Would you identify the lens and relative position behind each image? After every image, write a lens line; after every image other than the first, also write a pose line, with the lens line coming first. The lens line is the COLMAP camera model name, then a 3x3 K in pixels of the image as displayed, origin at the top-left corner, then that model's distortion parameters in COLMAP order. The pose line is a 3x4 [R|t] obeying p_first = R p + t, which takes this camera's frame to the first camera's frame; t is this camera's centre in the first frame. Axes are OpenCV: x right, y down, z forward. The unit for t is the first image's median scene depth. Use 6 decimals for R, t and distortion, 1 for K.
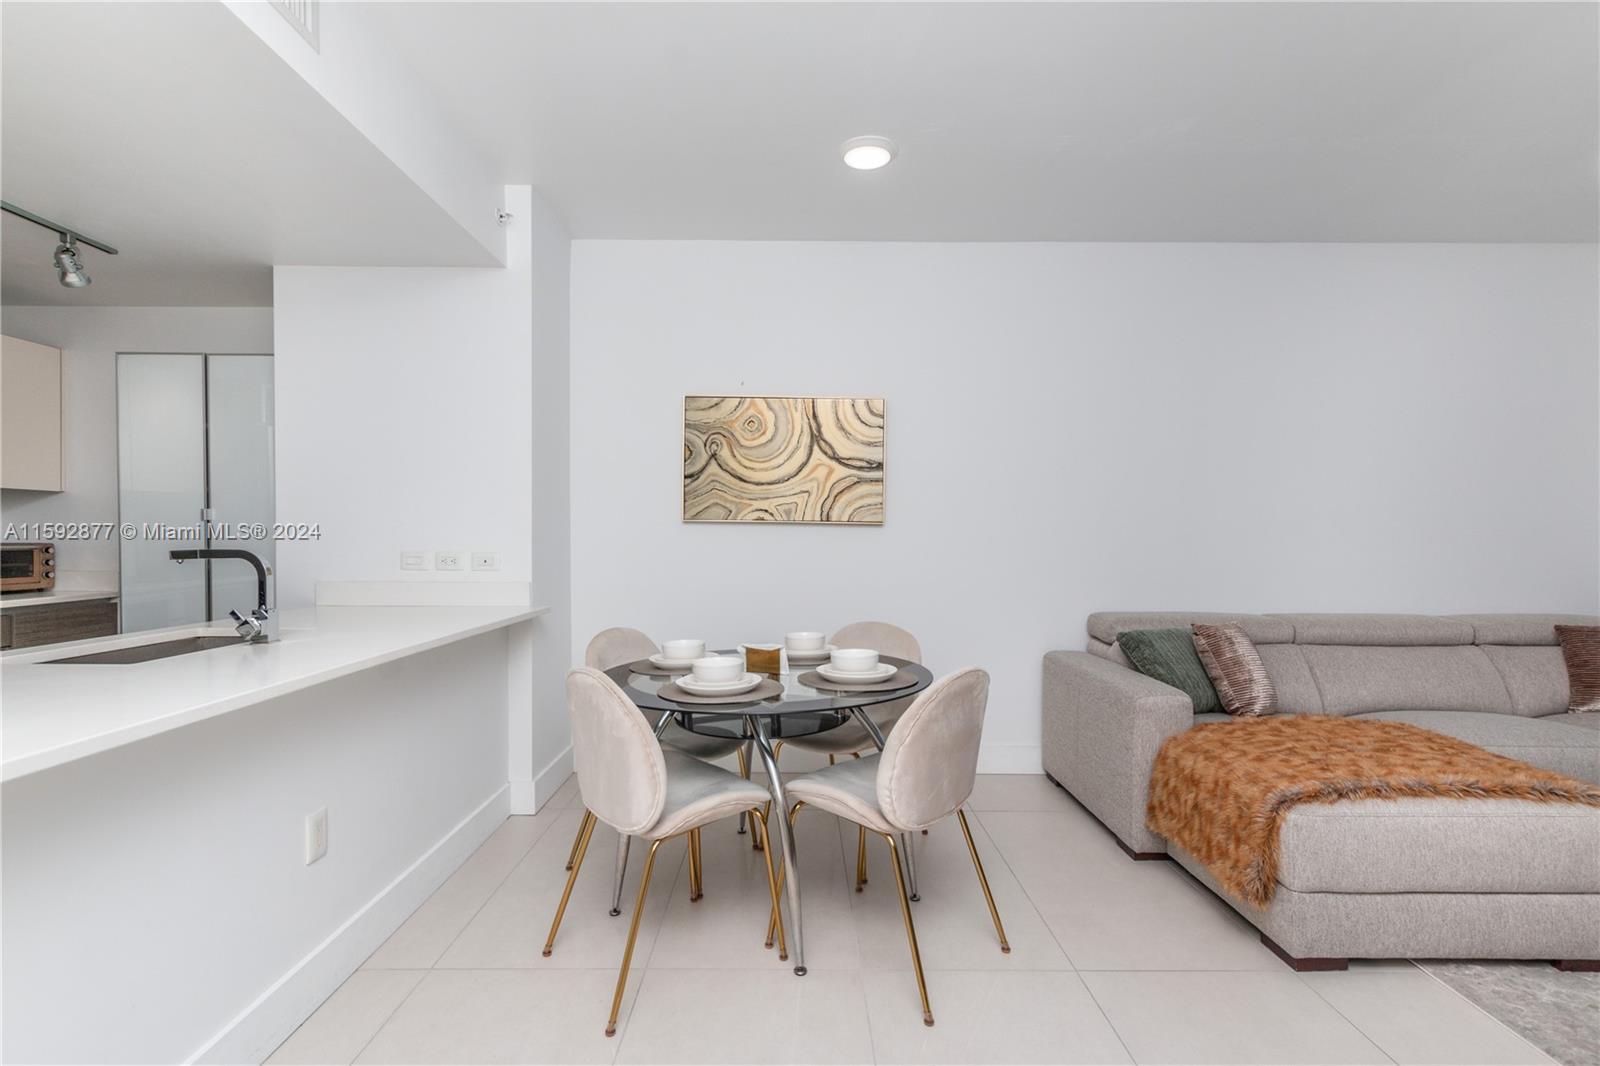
lens RADIAL K [[734.2, 0, 787.5], [0, 734.2, 547.4], [0, 0, 1]] dist [0.003729, -0.003880]
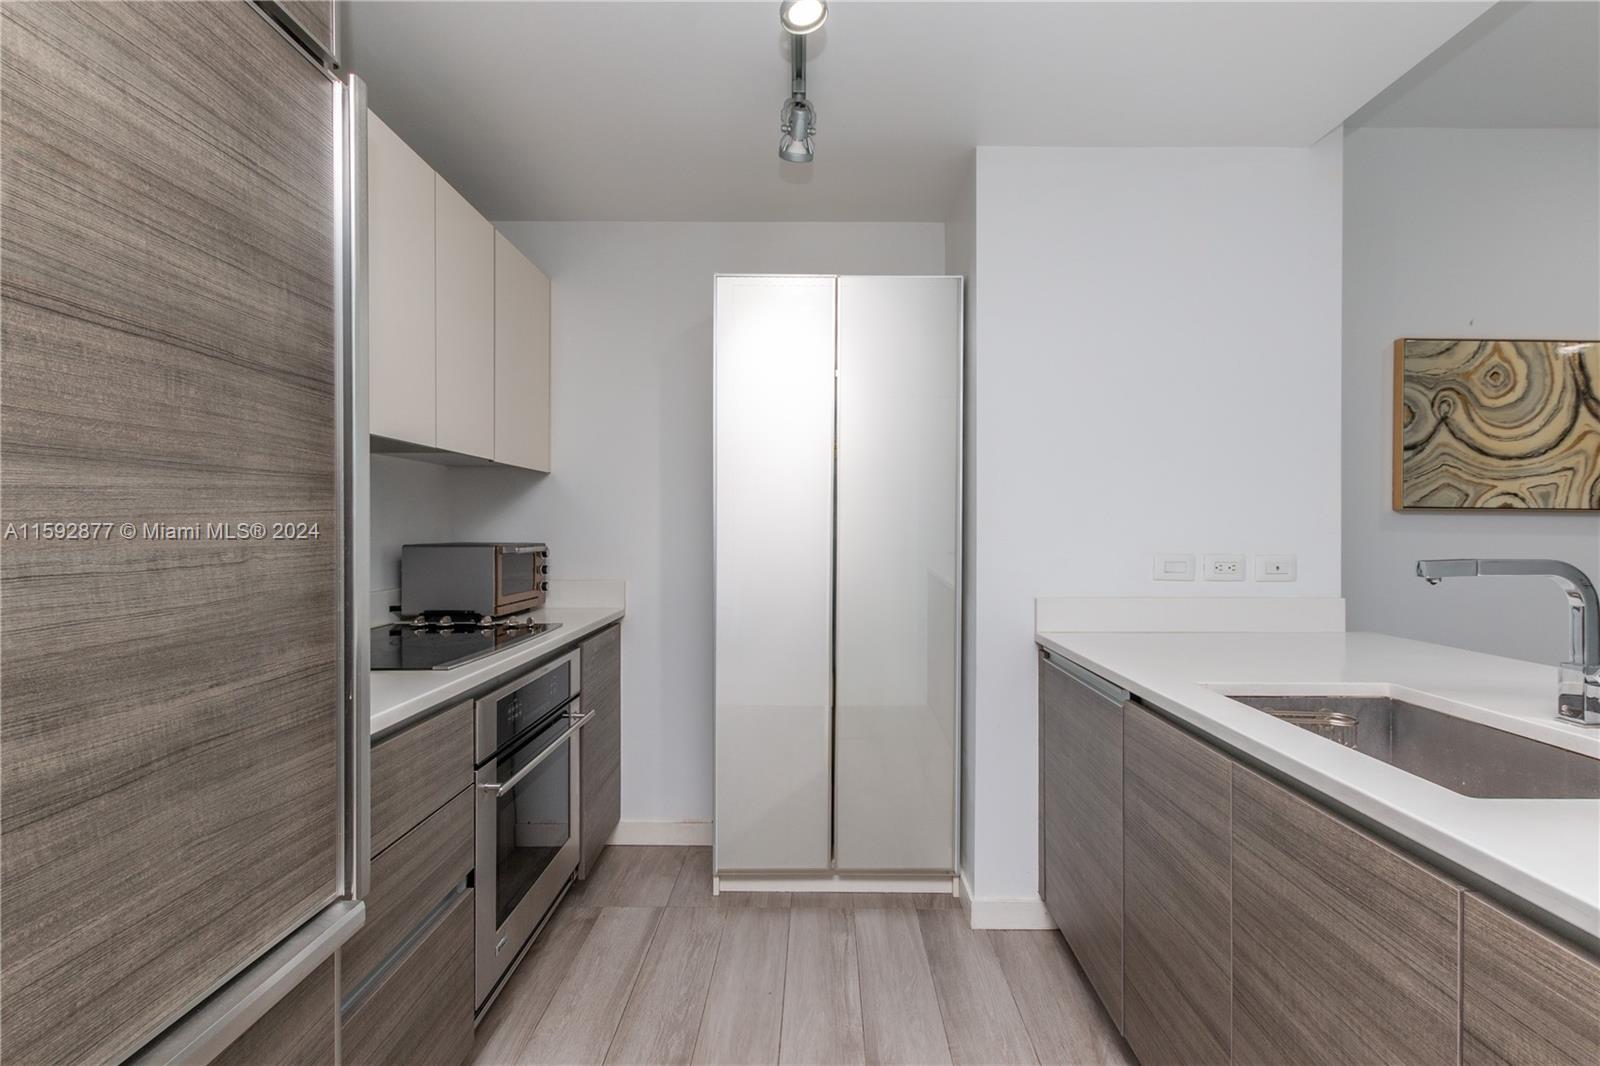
lens RADIAL K [[770.4, 0, 787.2], [0, 770.4, 530.8], [0, 0, 1]] dist [0.009615, -0.006030]
pose [[0.999985, -0.003031, -0.004665, -0.755811], [0.002979, 0.999934, -0.011066, -0.008007], [0.004698, 0.011052, 0.999928, 0.230983]]
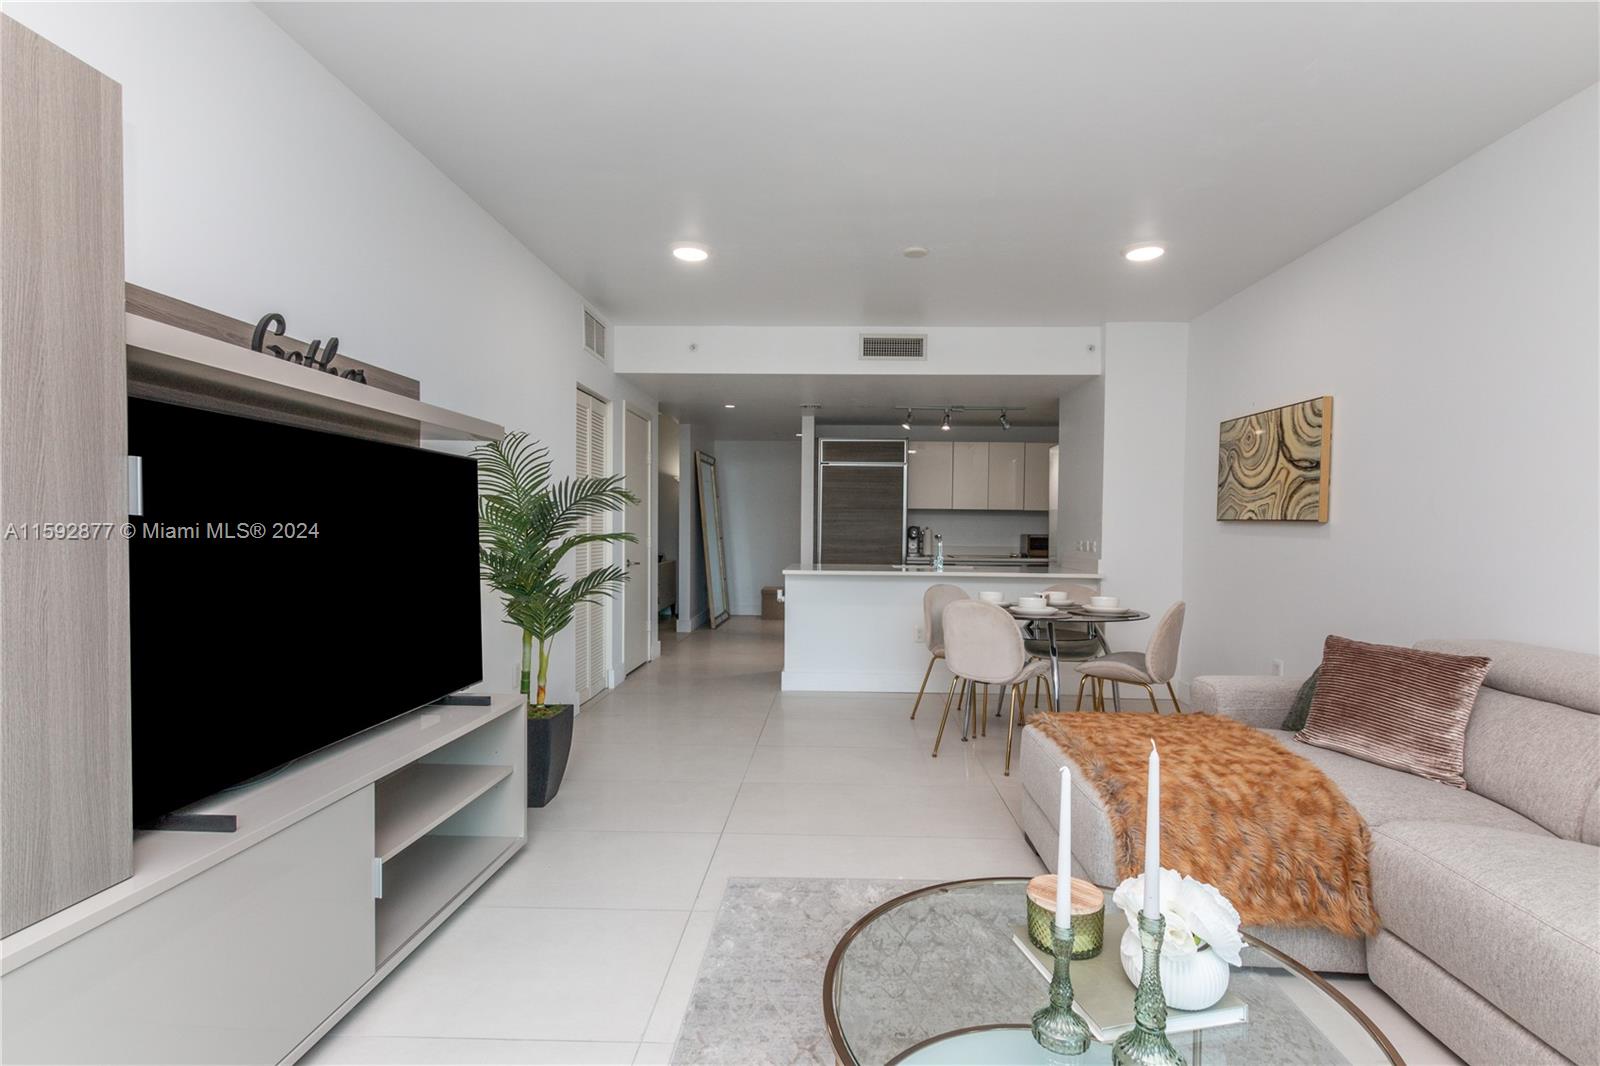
lens RADIAL K [[770.4, 0, 800.5], [0, 770.4, 544.0], [0, 0, 1]] dist [0.009615, -0.006030]
pose [[-0.045015, 0.018933, -0.998807, 1.237066], [-0.025355, 0.999477, 0.020089, -0.004665], [0.998664, 0.026229, -0.044512, 0.341953]]
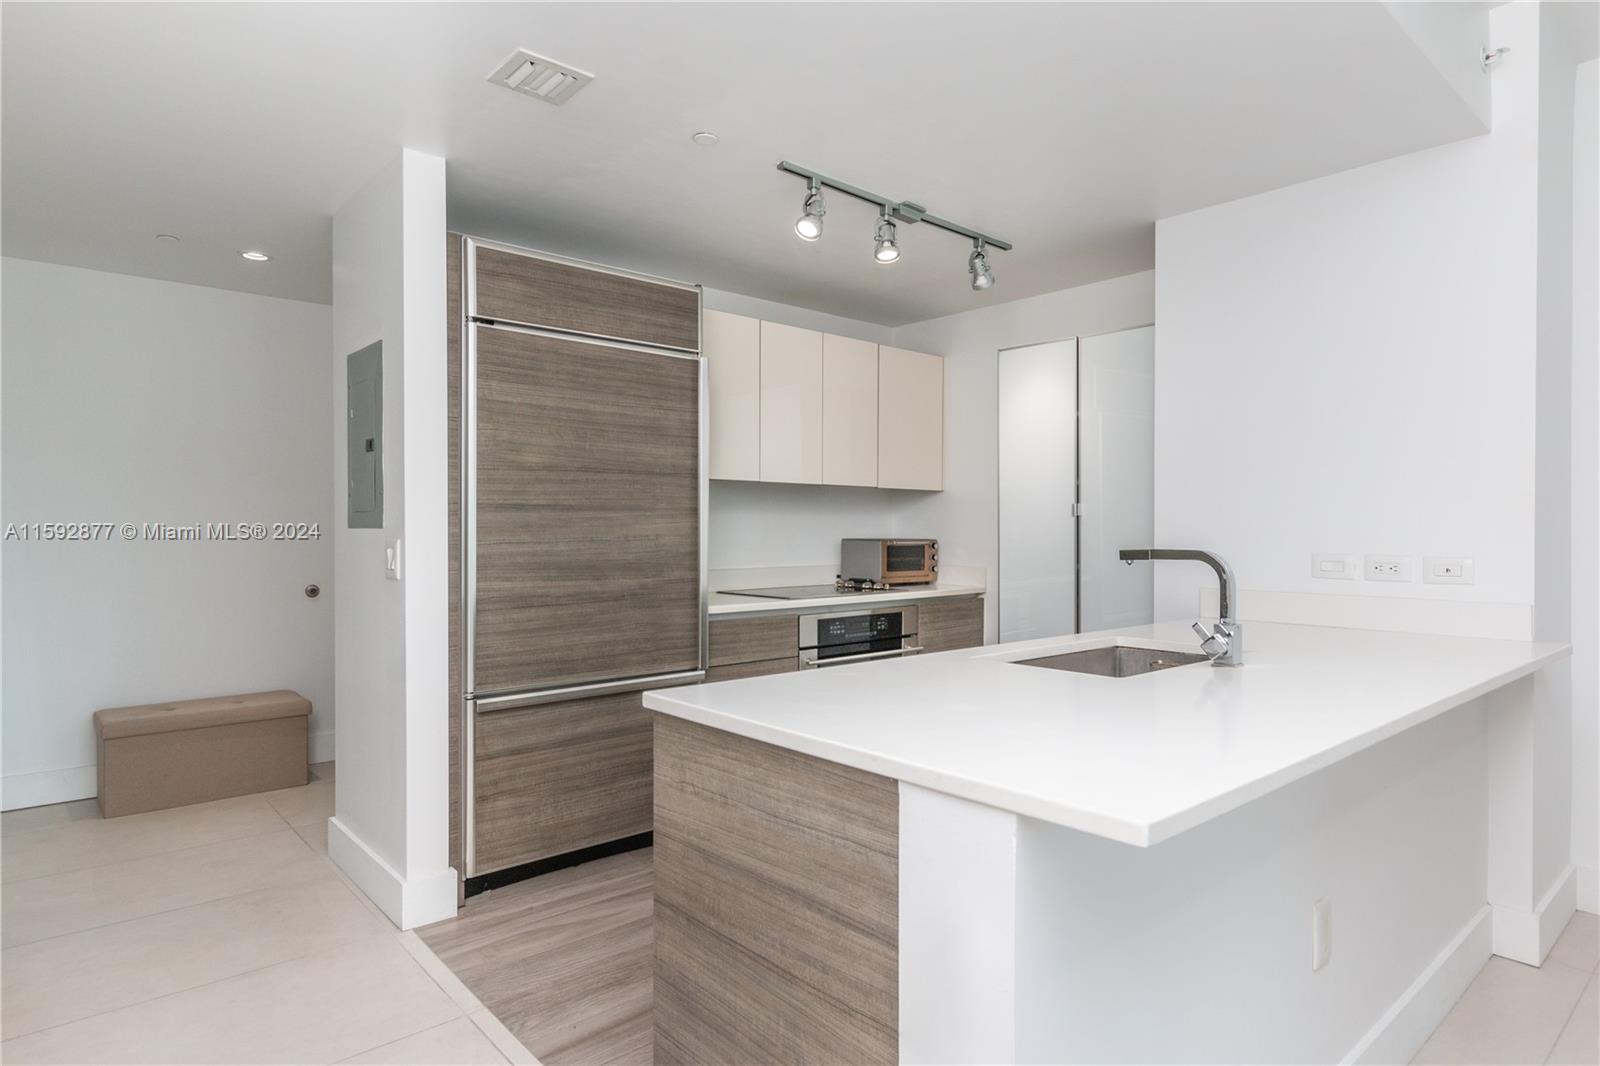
lens RADIAL K [[885.2, 0, 810.7], [0, 885.2, 536.1], [0, 0, 1]] dist [0.004639, 0.003297]
pose [[0.669194, 0.003391, -0.743080, -0.165926], [-0.011580, 0.999916, -0.005865, -0.000835], [0.742998, 0.012530, 0.669177, 0.001932]]
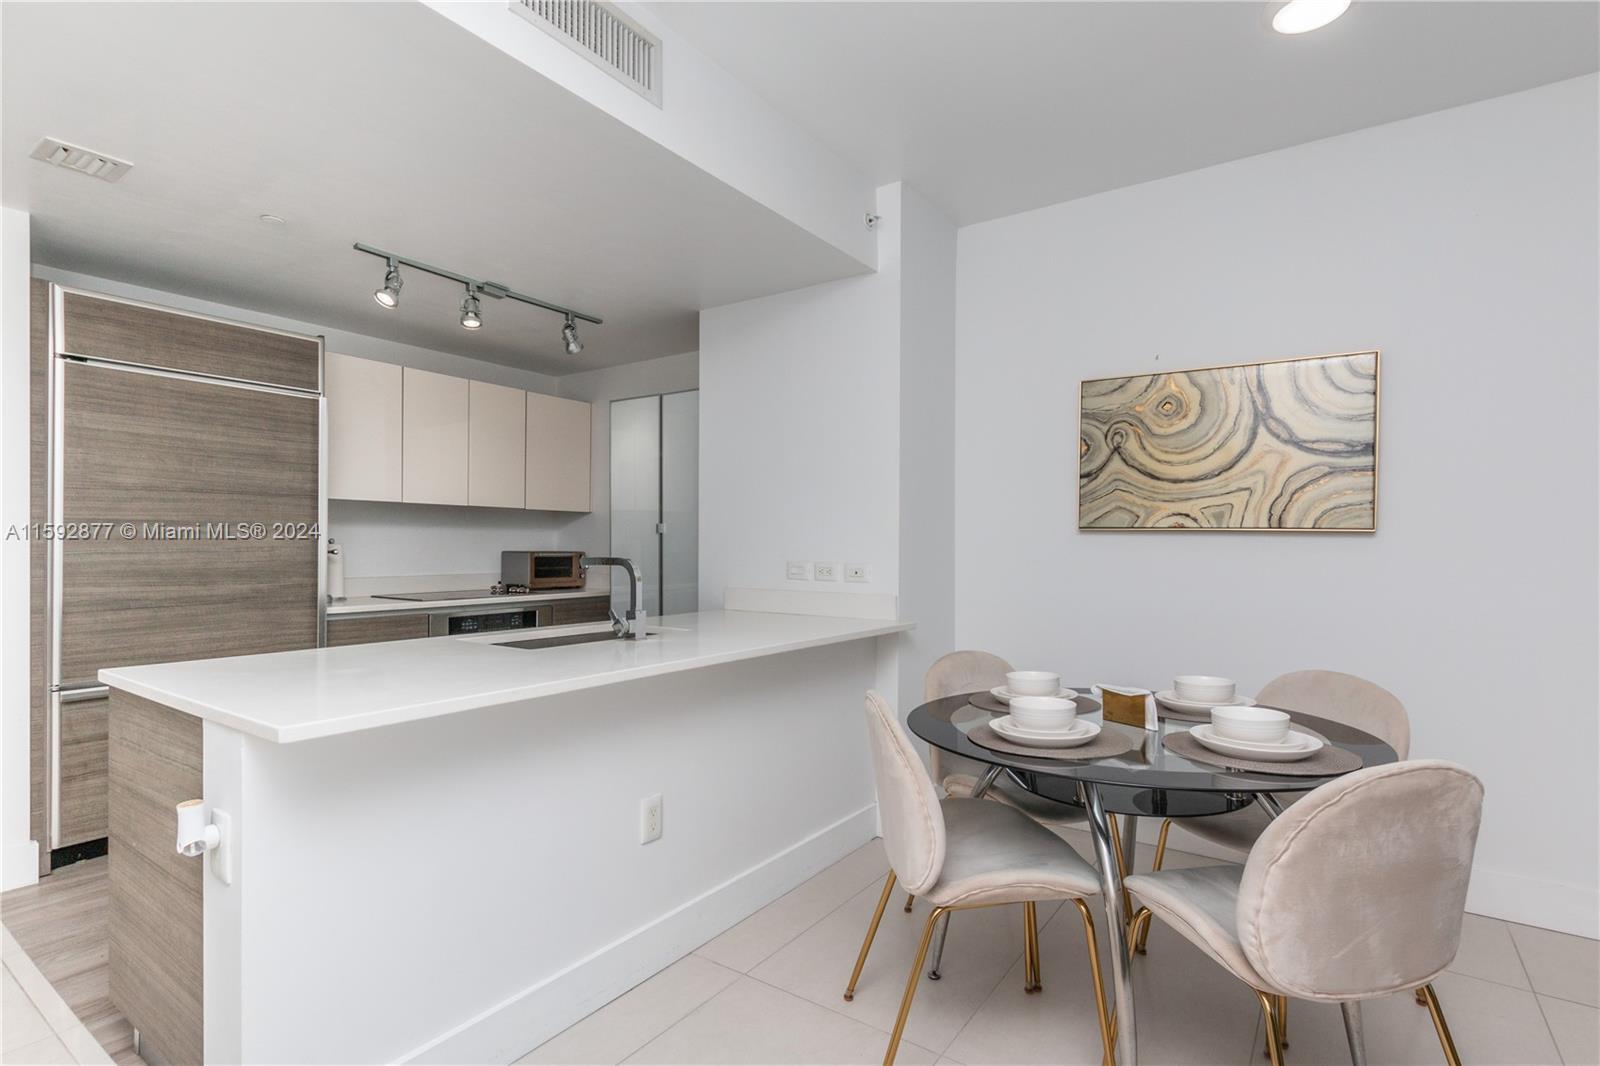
lens RADIAL K [[770.4, 0, 804.9], [0, 770.4, 546.6], [0, 0, 1]] dist [0.009615, -0.006030]
pose [[0.820776, 0.001942, -0.571247, 0.107137], [-0.011765, 0.999840, -0.013505, -0.000697], [0.571129, 0.017805, 0.820667, 0.094942]]
